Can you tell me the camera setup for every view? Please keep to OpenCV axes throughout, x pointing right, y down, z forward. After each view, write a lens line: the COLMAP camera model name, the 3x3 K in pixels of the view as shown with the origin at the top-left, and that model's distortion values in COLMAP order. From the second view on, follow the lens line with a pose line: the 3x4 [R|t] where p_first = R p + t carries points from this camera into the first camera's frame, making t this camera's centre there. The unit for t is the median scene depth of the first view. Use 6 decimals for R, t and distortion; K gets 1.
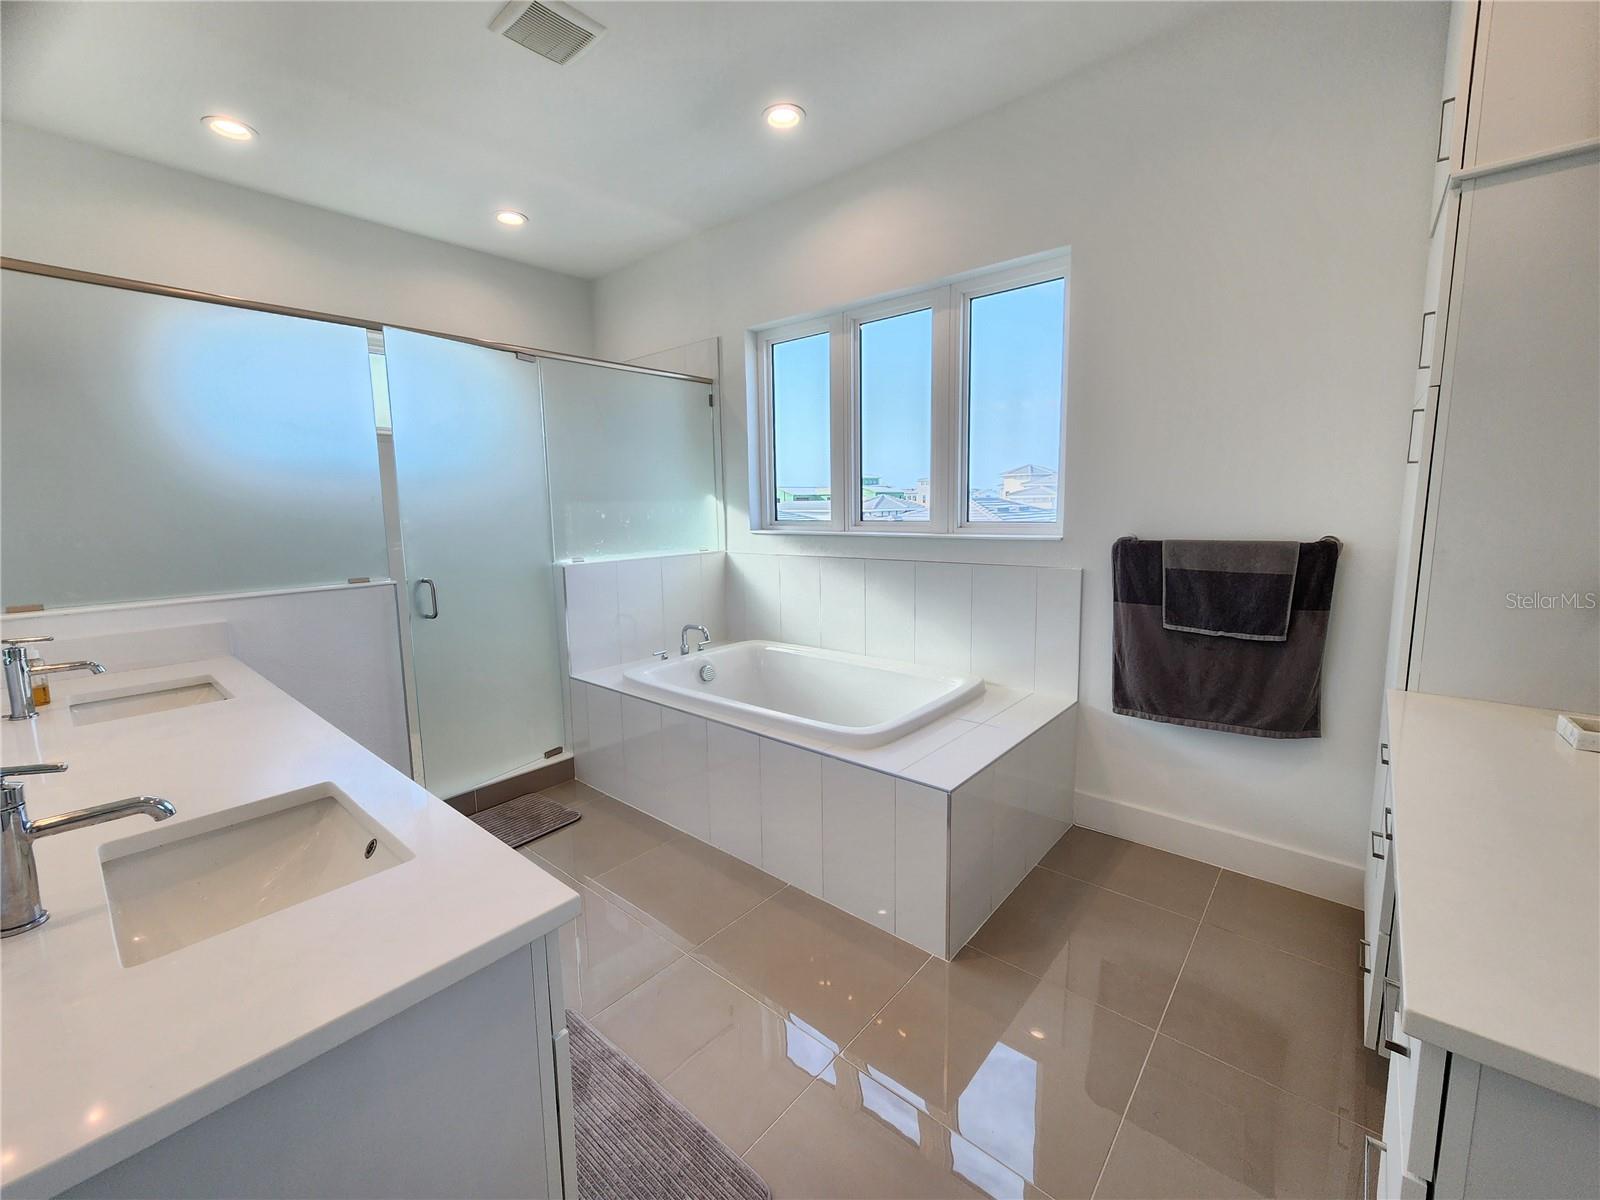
lens RADIAL K [[651.8, 0, 797.6], [0, 651.8, 590.9], [0, 0, 1]] dist [0.000607, 0.000129]
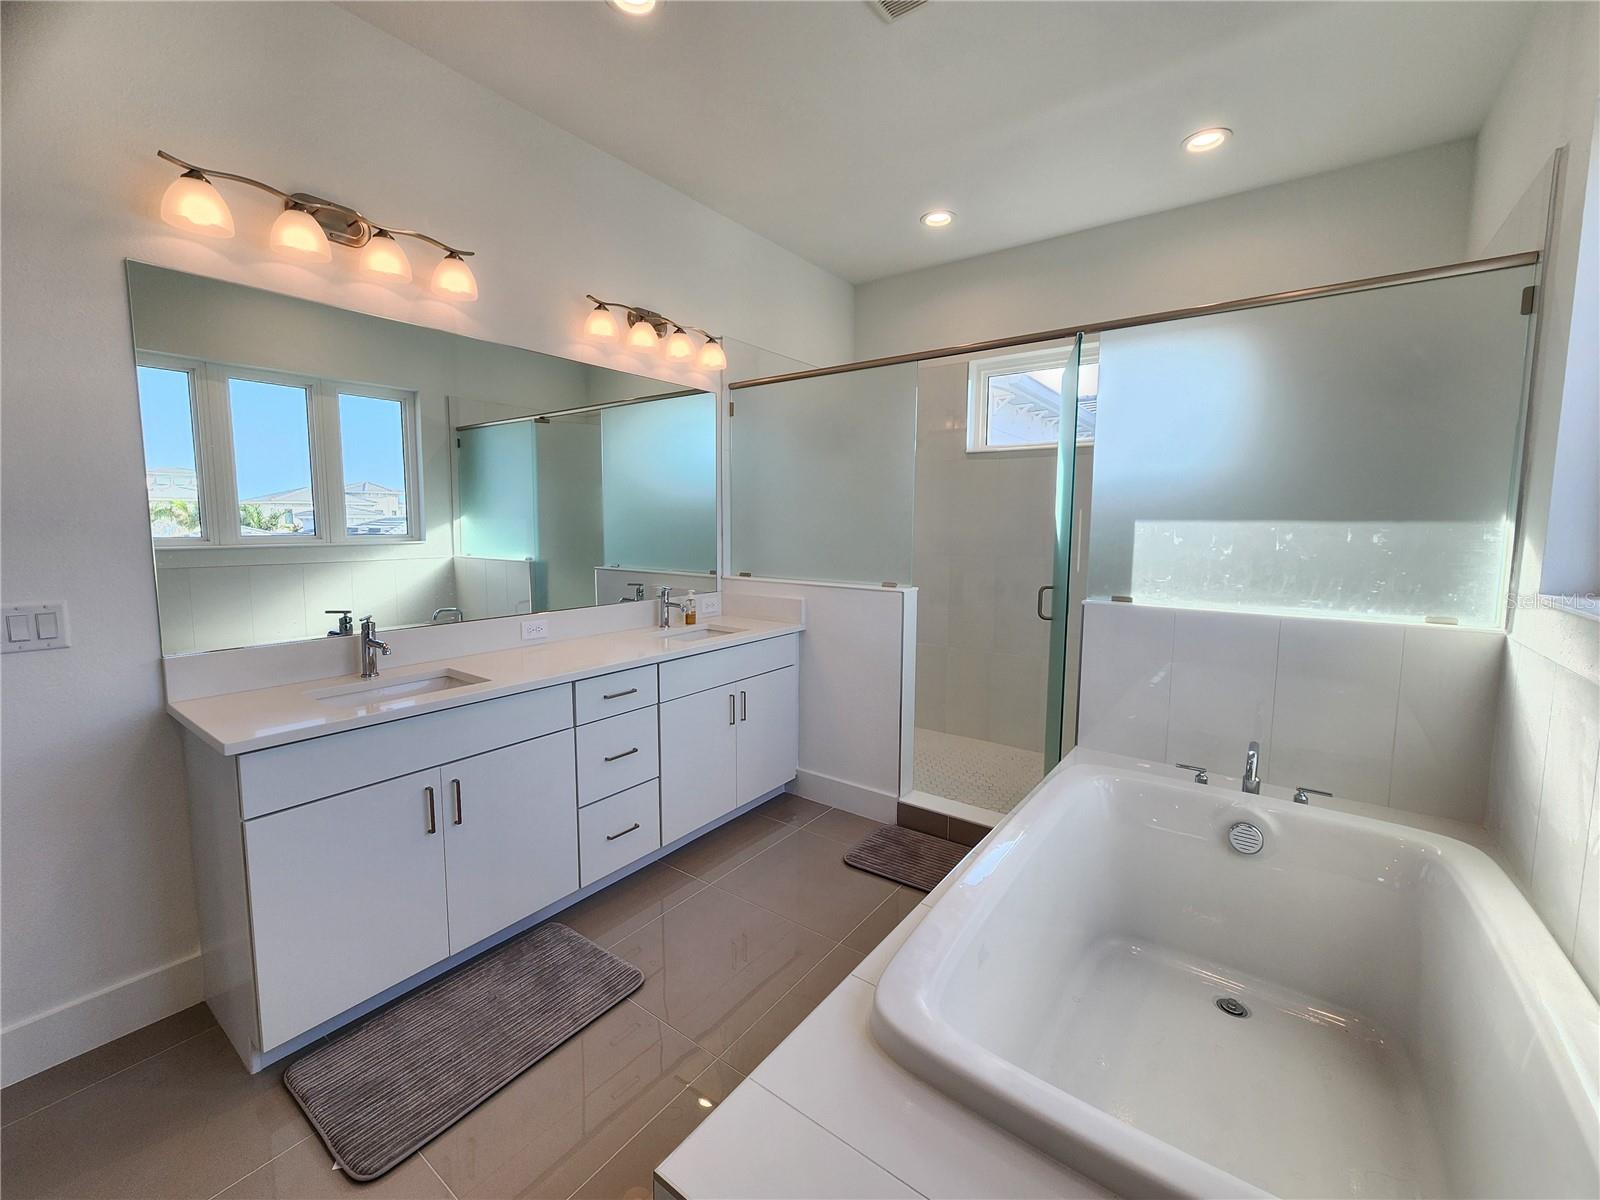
lens RADIAL K [[651.8, 0, 799.6], [0, 651.8, 588.4], [0, 0, 1]] dist [0.000607, 0.000129]
pose [[0.065584, 0.127061, -0.989724, 0.302272], [-0.142383, 0.982902, 0.116750, -0.079907], [0.987637, 0.133262, 0.082554, 0.498735]]
